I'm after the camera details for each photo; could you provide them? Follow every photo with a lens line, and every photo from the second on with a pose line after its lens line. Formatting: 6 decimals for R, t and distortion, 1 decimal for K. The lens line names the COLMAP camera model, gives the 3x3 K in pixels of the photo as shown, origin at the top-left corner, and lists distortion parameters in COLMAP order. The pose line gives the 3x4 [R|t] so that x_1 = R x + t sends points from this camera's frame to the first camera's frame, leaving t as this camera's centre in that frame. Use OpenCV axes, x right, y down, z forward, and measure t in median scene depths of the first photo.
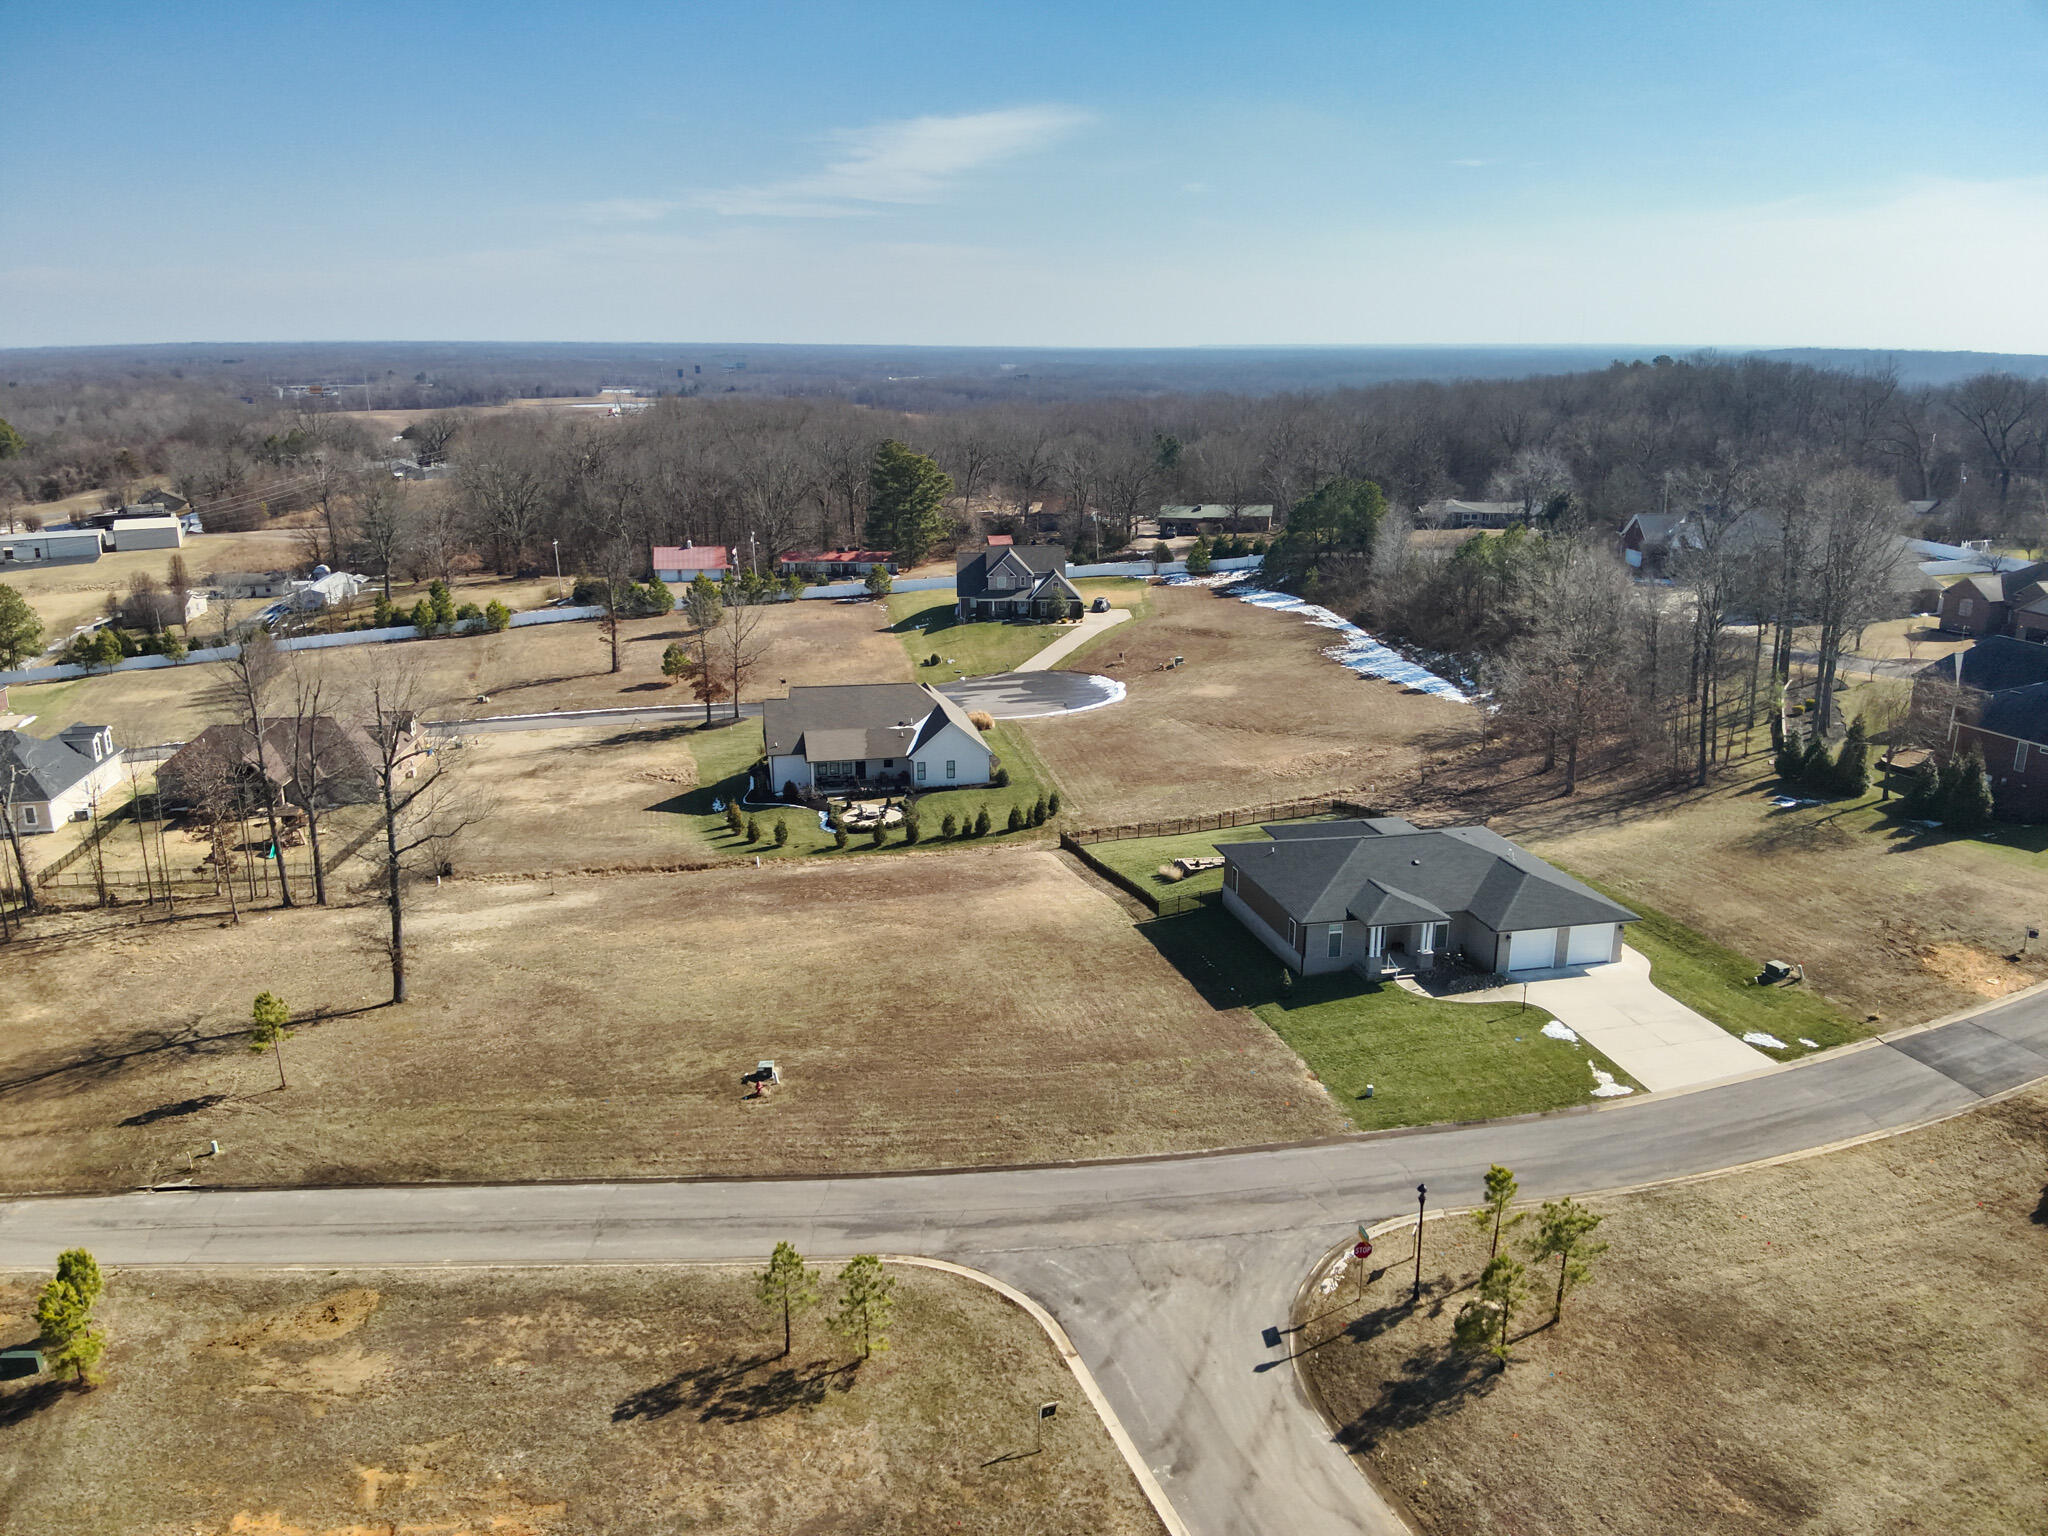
lens RADIAL K [[1461.2, 0, 1024.0], [0, 1461.2, 768.0], [0, 0, 1]] dist [0.165360, -0.317489]
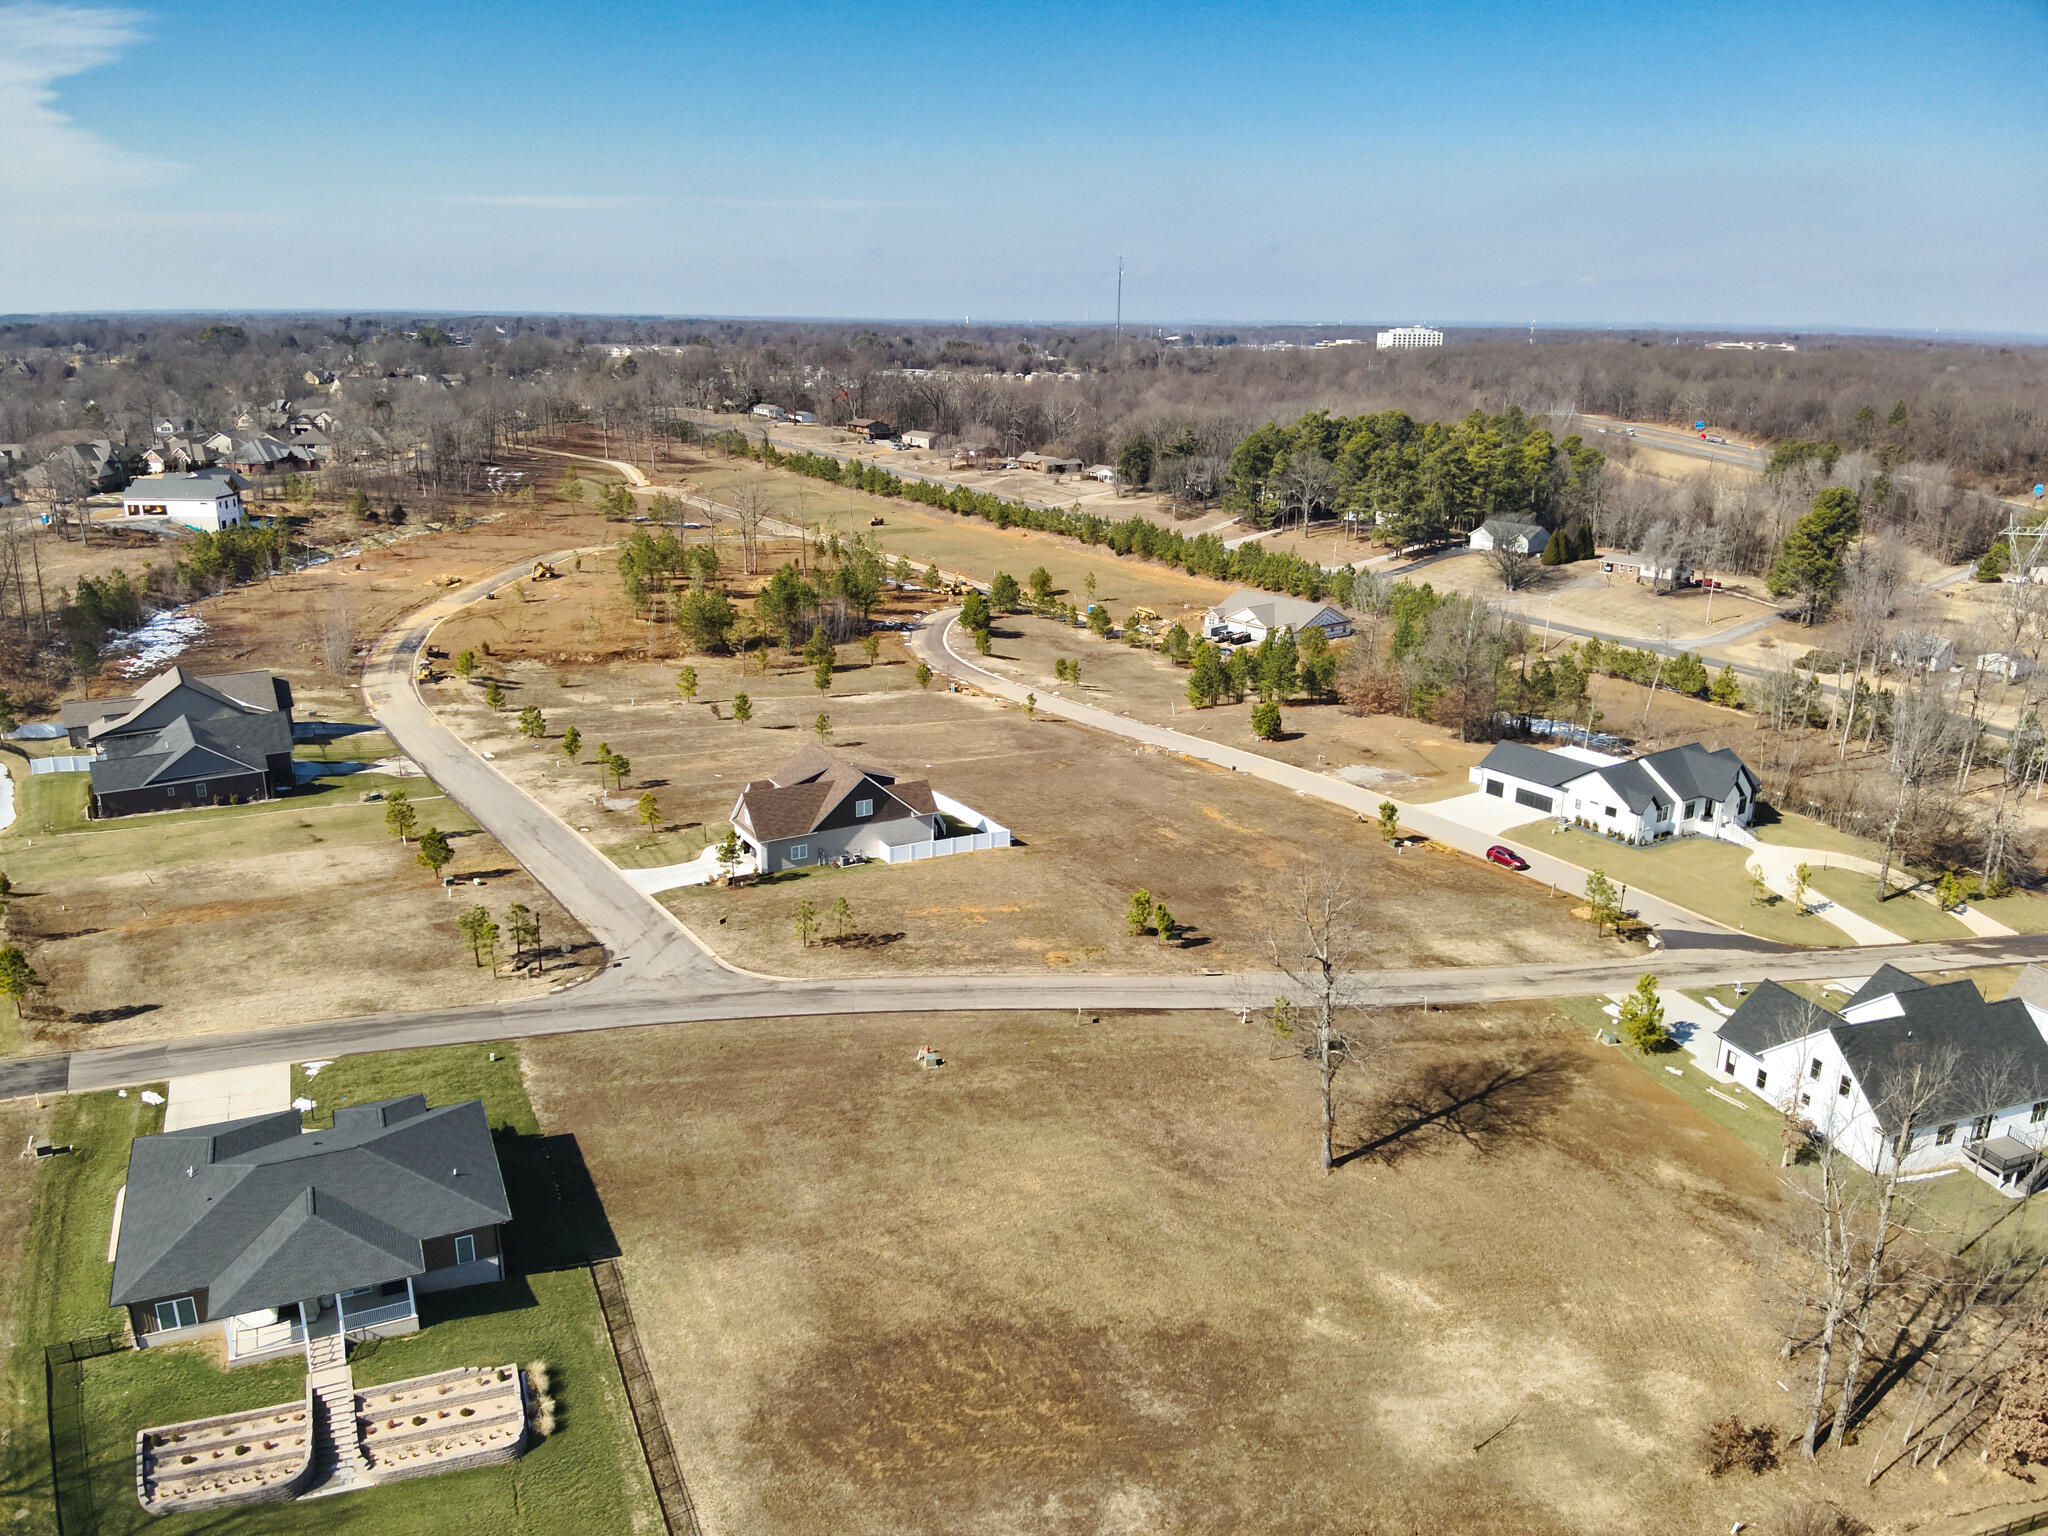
lens RADIAL K [[1483.1, 0, 1024.5], [0, 1483.1, 782.6], [0, 0, 1]] dist [0.117188, -0.215518]
pose [[-0.977887, 0.048826, -0.203356, 0.012101], [-0.071596, 0.835452, 0.544880, -0.892427], [0.196498, 0.547391, -0.813481, 2.279503]]
